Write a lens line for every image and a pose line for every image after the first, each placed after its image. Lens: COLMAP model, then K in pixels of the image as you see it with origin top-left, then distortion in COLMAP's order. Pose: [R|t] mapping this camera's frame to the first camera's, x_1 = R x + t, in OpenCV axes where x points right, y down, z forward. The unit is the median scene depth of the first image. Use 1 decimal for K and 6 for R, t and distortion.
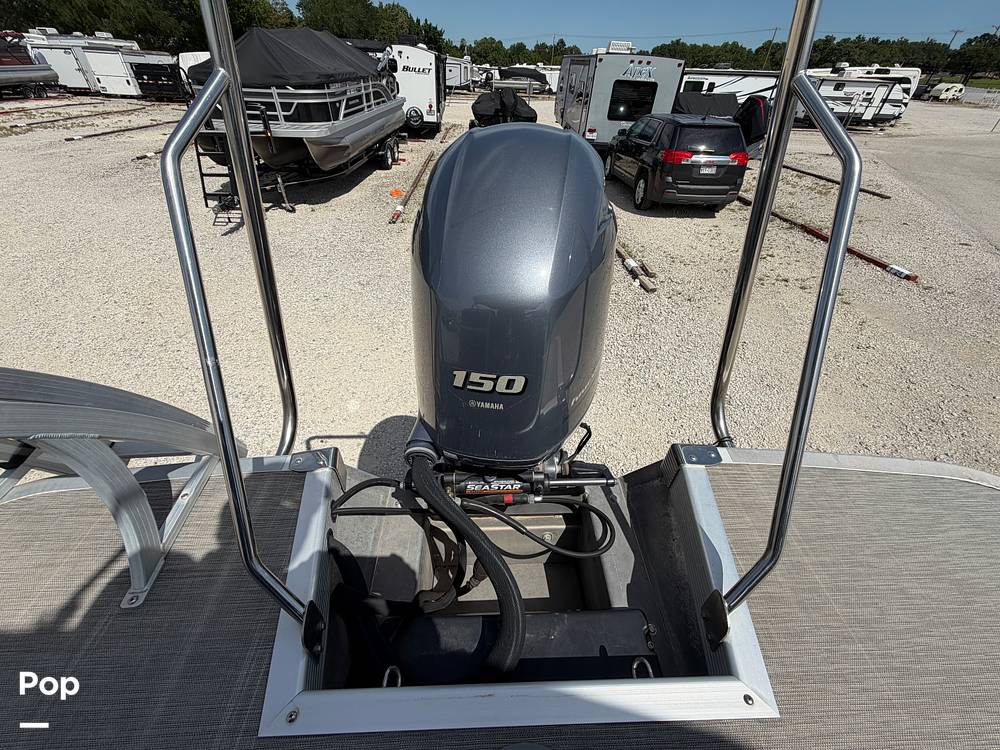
lens RADIAL K [[399.9, 0, 496.2], [0, 399.9, 375.7], [0, 0, 1]] dist [0.000188, 0.000324]
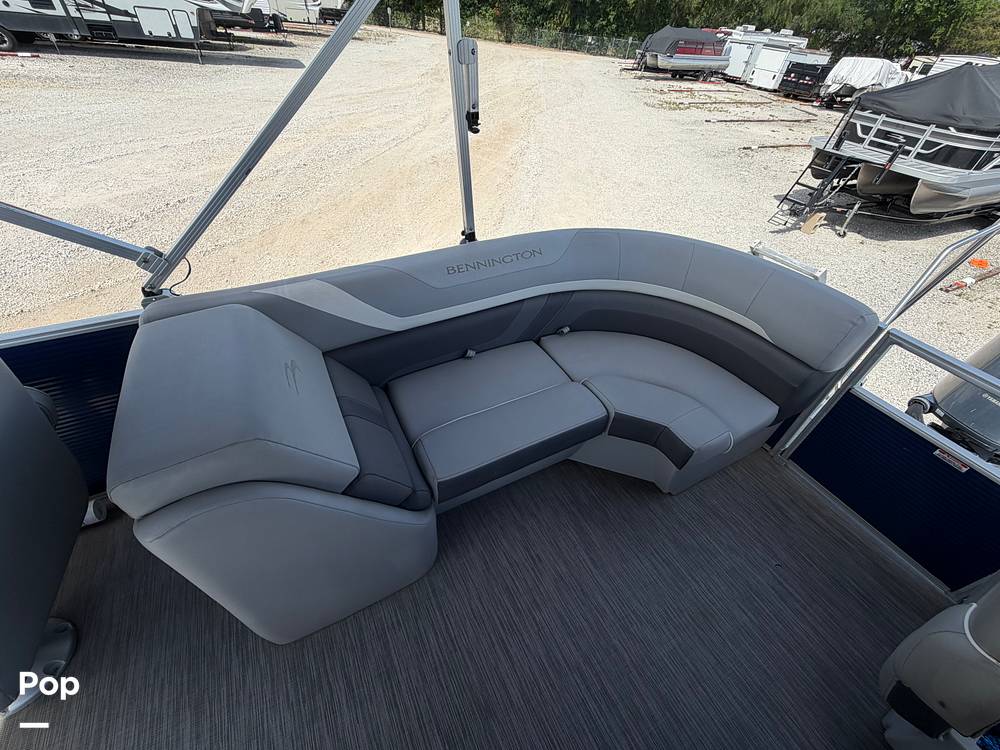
lens RADIAL K [[399.9, 0, 496.7], [0, 399.9, 374.5], [0, 0, 1]] dist [0.000188, 0.000324]
pose [[0.429239, 0.613459, -0.662889, 0.014192], [-0.605409, 0.740073, 0.292868, 0.083364], [0.670249, 0.275608, 0.689062, -0.195159]]
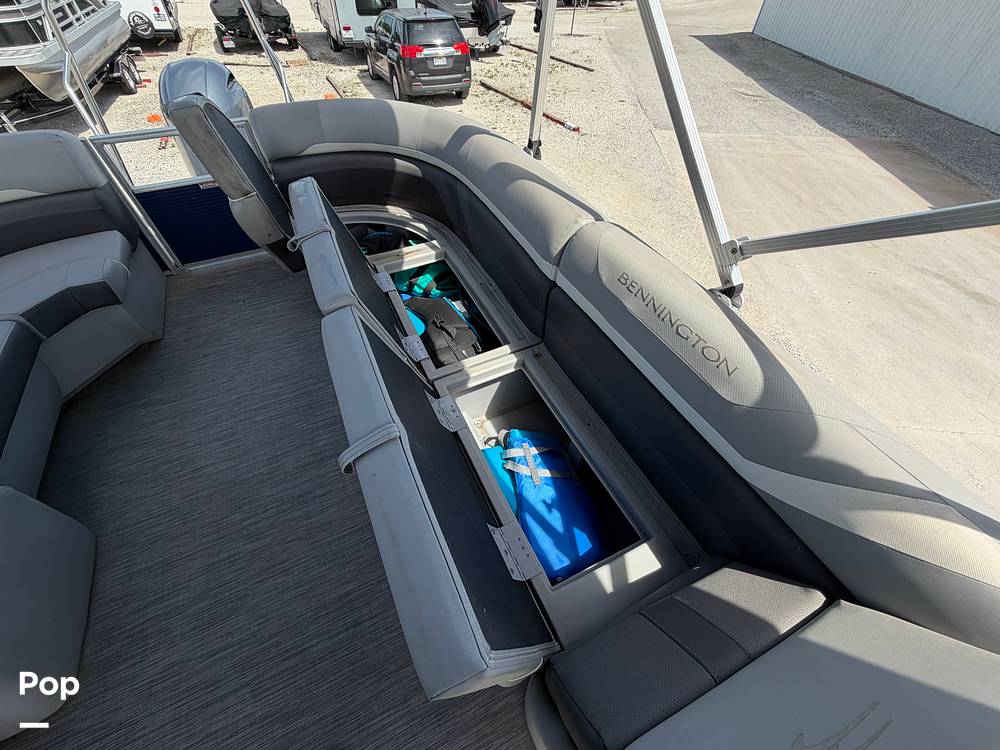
lens RADIAL K [[399.9, 0, 498.2], [0, 399.9, 375.5], [0, 0, 1]] dist [0.000188, 0.000324]
pose [[0.913349, -0.308429, 0.265829, 0.064825], [0.256943, 0.943035, 0.211340, 0.147477], [-0.315869, -0.124724, 0.940569, -0.268037]]
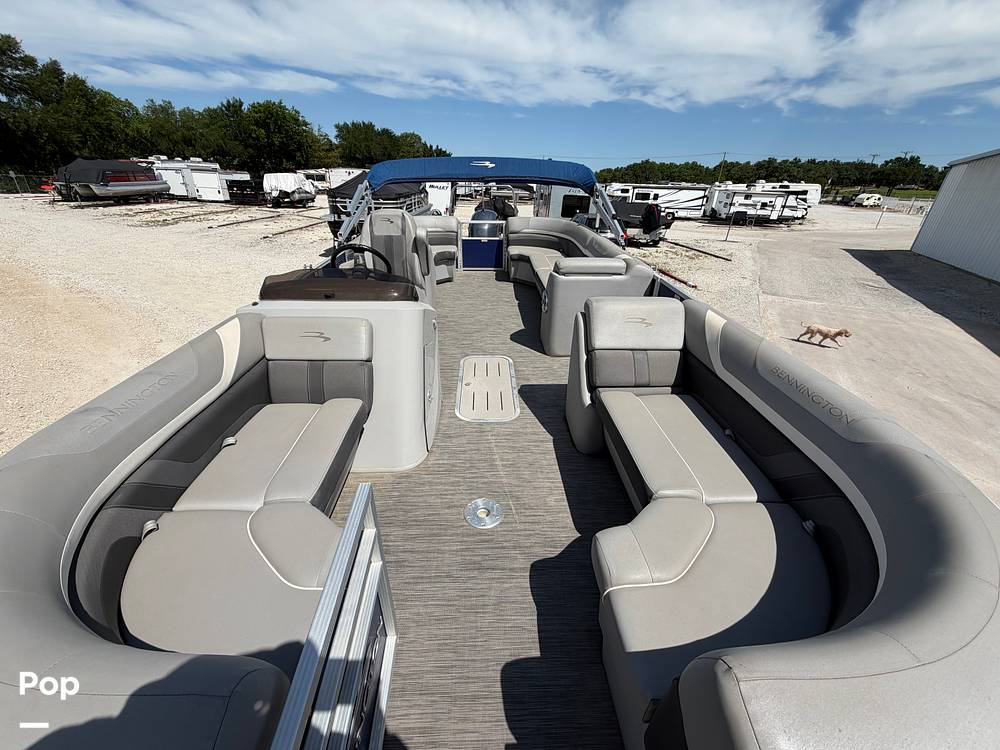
lens RADIAL K [[399.9, 0, 497.0], [0, 399.9, 373.6], [0, 0, 1]] dist [0.000188, 0.000324]
pose [[0.999987, 0.002188, 0.004548, 0.026313], [-0.001227, 0.979529, -0.201300, 0.379704], [-0.004896, 0.201291, 0.979519, -0.563129]]
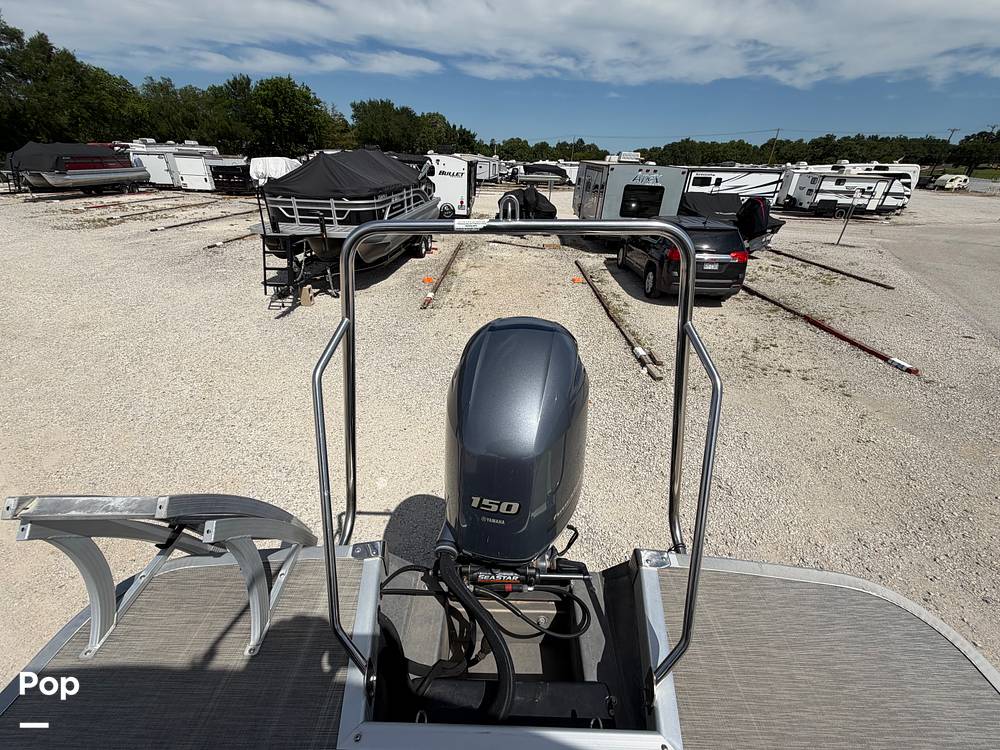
lens RADIAL K [[399.9, 0, 496.4], [0, 399.9, 374.6], [0, 0, 1]] dist [0.000188, 0.000324]
pose [[0.998401, 0.022878, -0.051687, 0.004790], [-0.031075, 0.986000, -0.163823, -0.020178], [0.047216, 0.165168, 0.985135, -0.050767]]
